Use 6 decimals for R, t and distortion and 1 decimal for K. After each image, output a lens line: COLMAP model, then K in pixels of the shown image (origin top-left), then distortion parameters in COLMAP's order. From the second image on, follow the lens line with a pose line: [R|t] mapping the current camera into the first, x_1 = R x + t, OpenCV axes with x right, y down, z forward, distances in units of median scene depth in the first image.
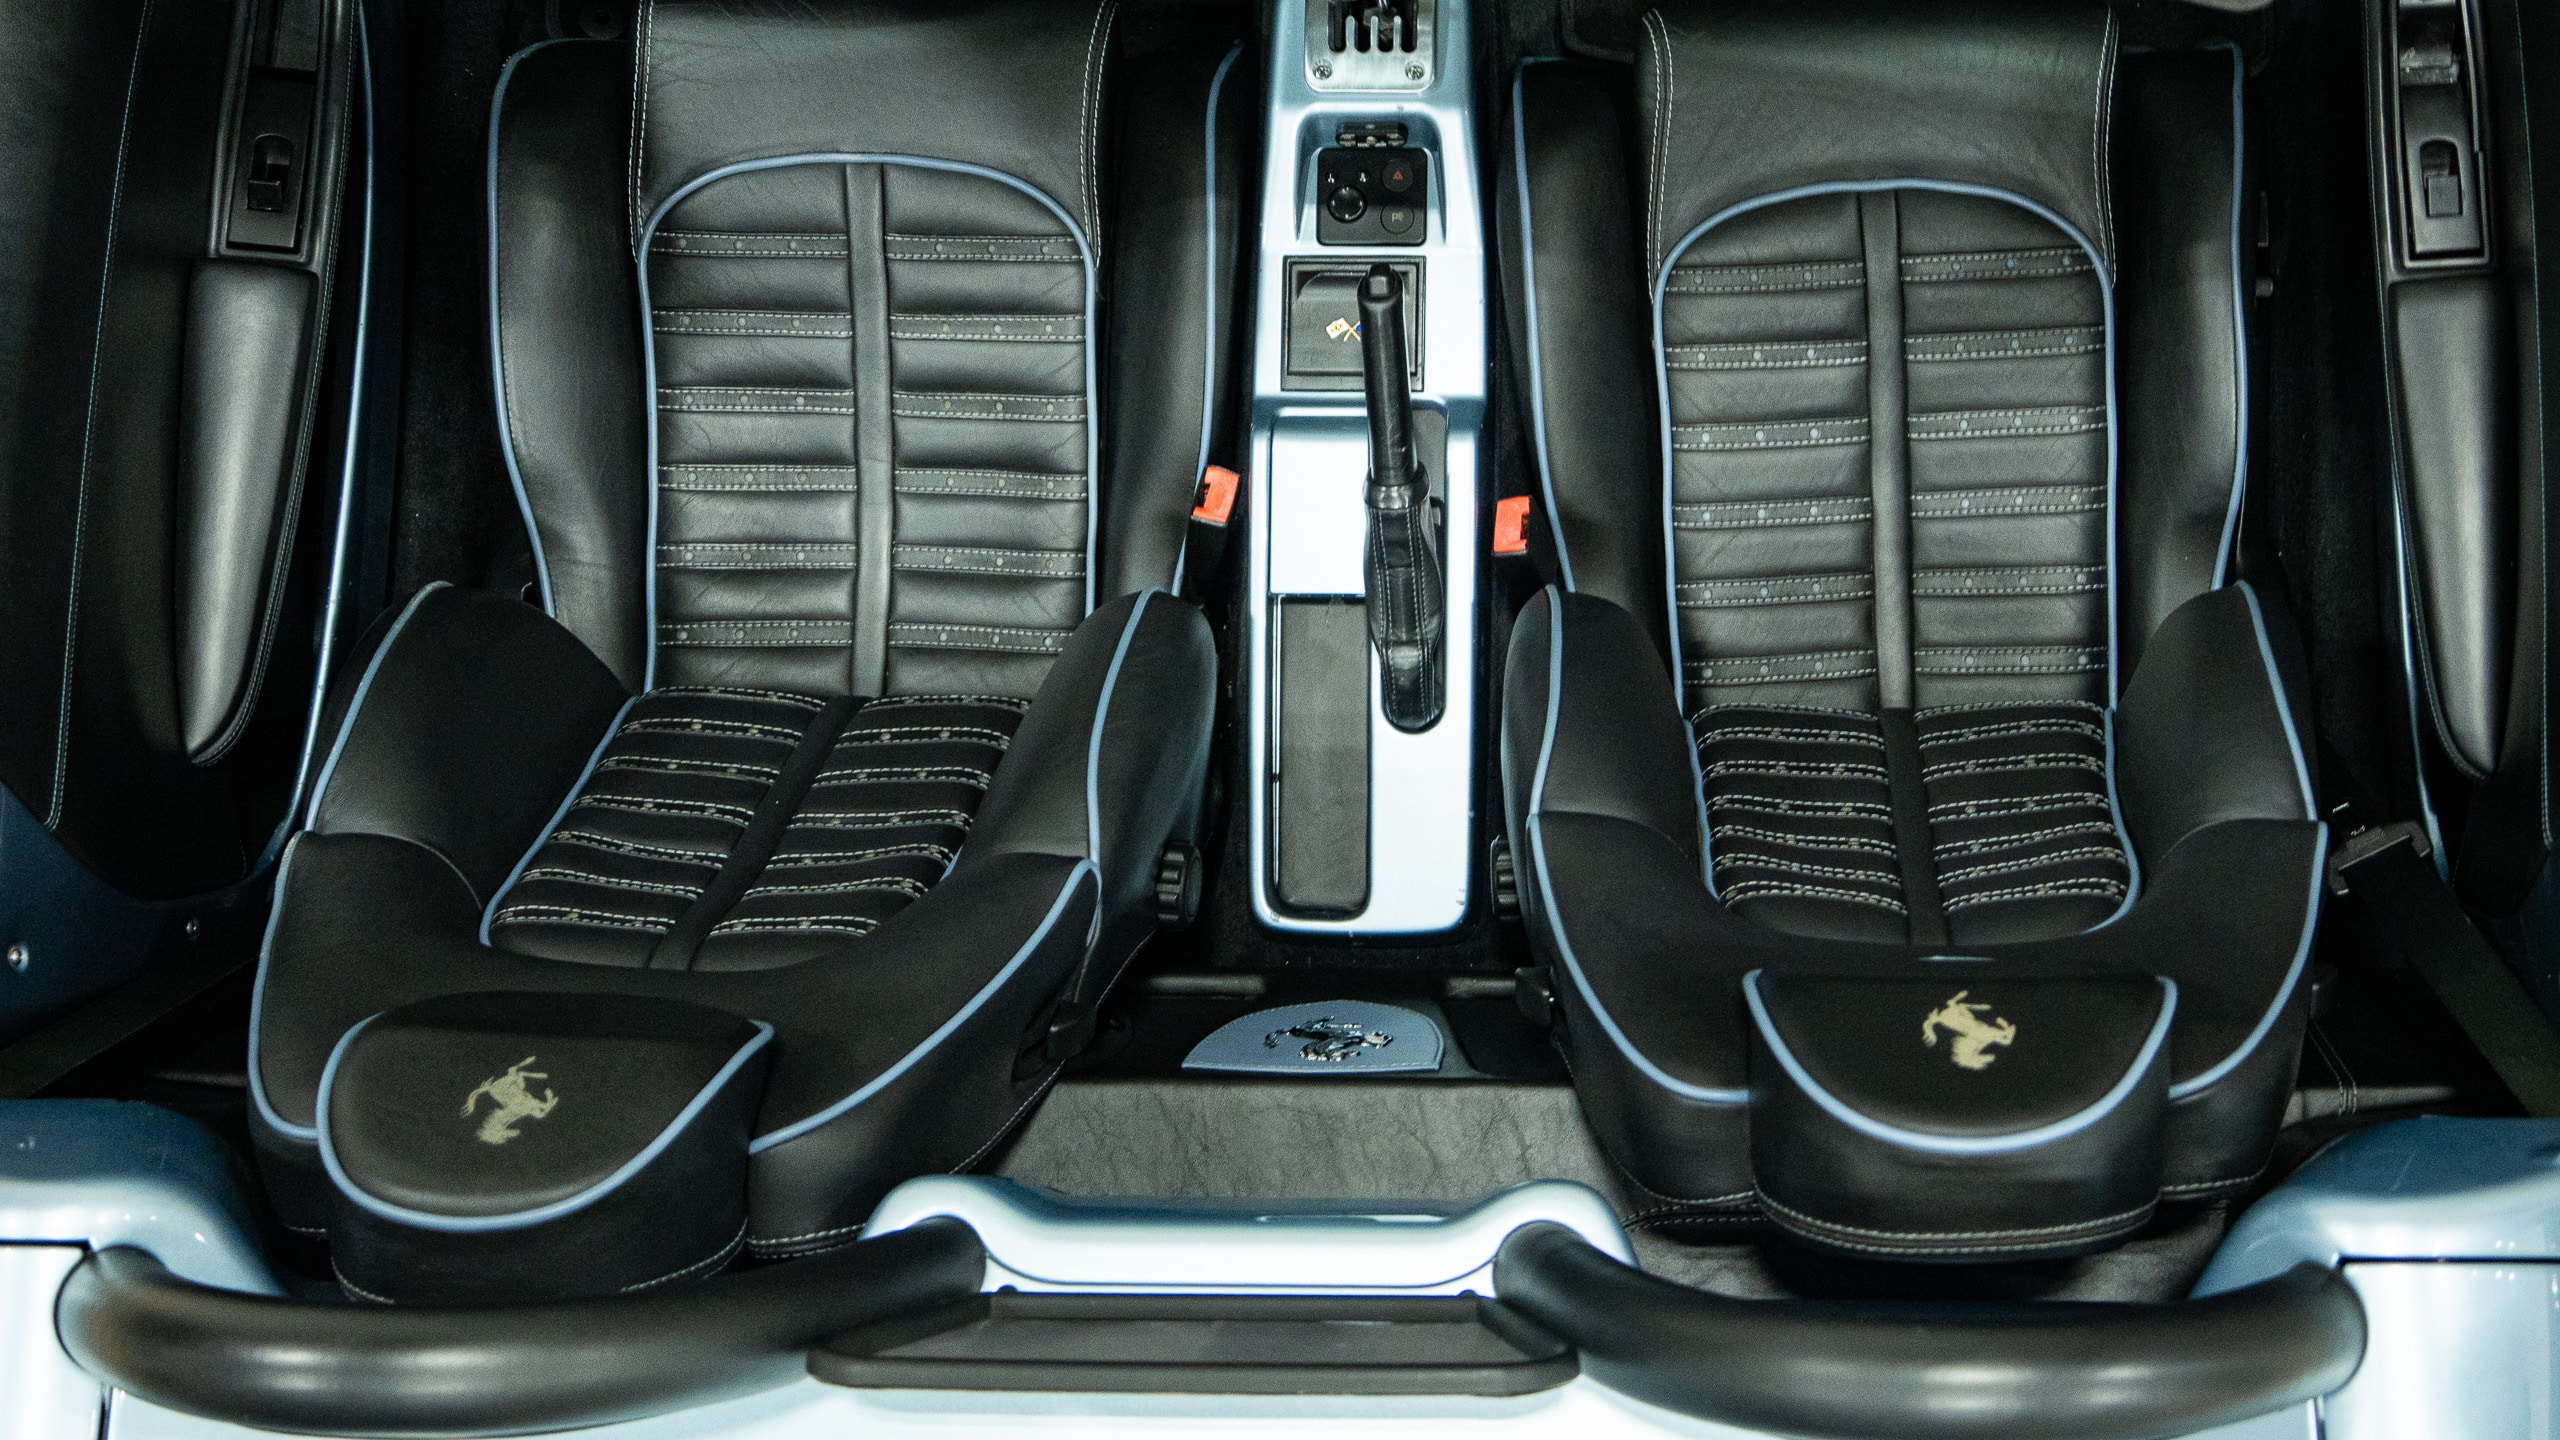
lens RADIAL K [[3138.6, 0, 1284.7], [0, 3138.6, 723.0], [0, 0, 1]] dist [-0.054724, 0.000000]
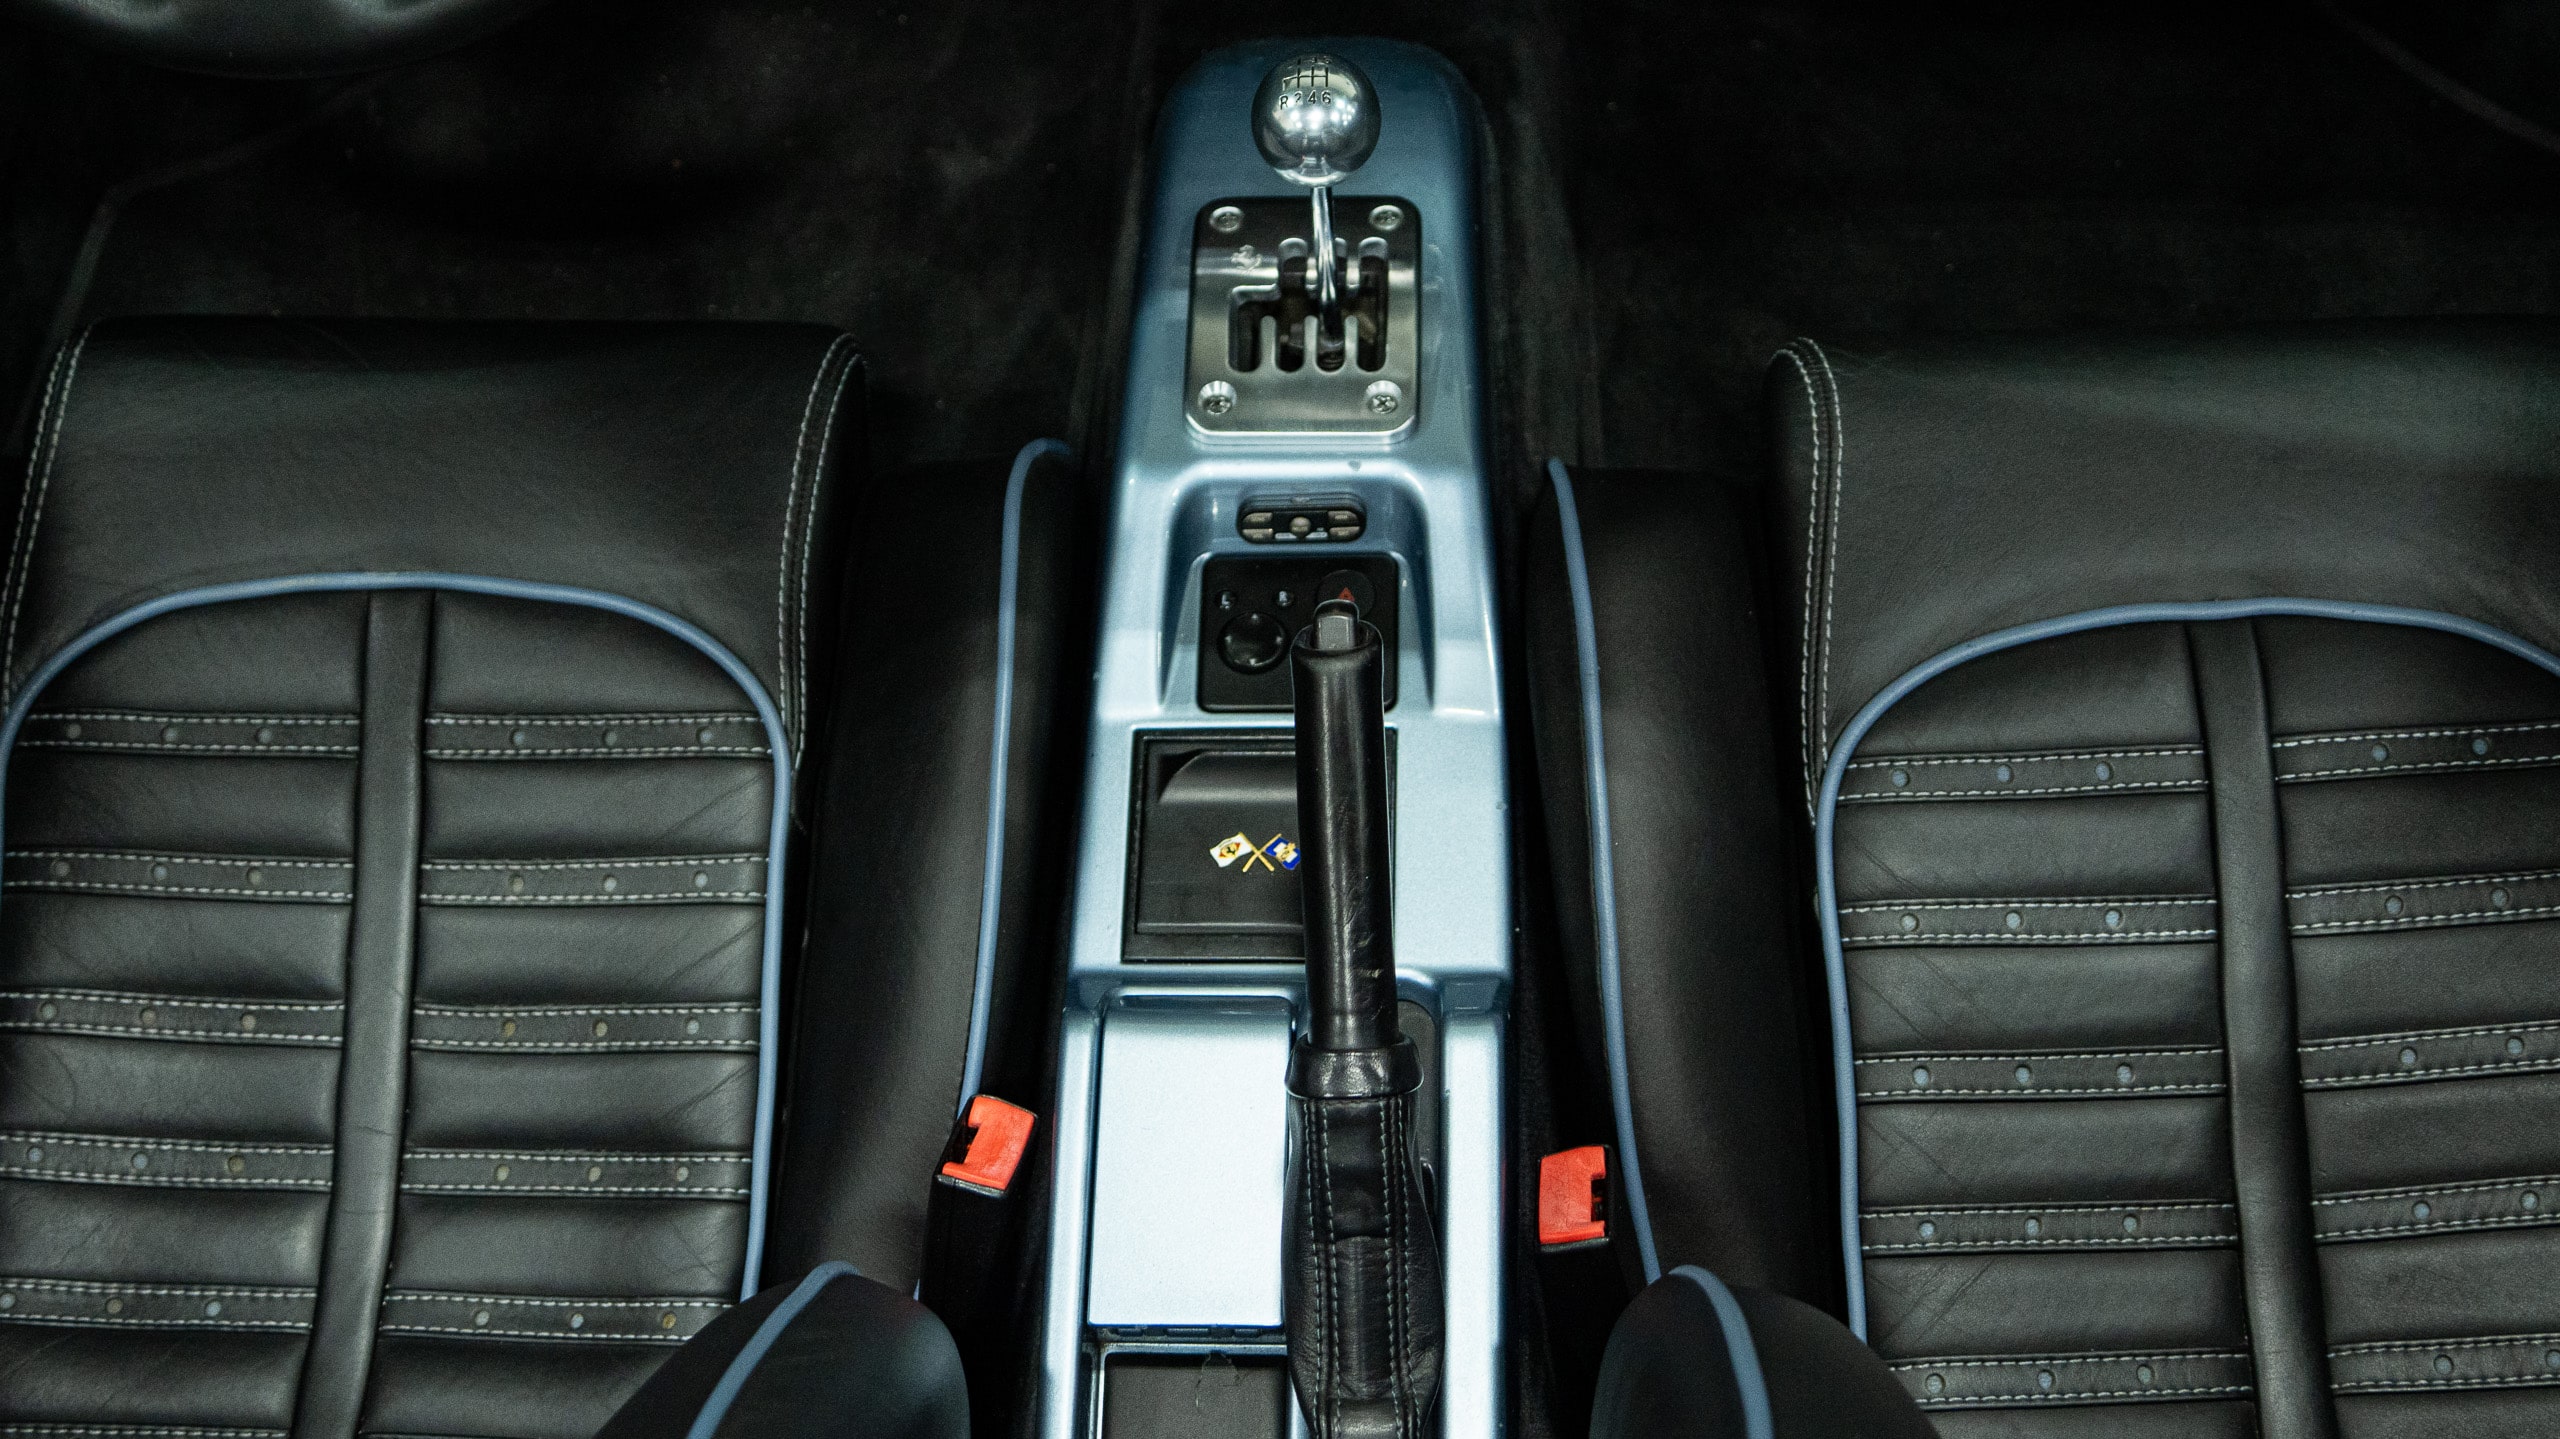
lens RADIAL K [[3138.6, 0, 1178.7], [0, 3138.6, 714.2], [0, 0, 1]] dist [-0.054724, 0.000000]
pose [[0.998996, 0.039915, 0.020325, -0.004024], [-0.028383, 0.915138, -0.402140, 0.068713], [-0.034651, 0.401159, 0.915353, 0.497994]]
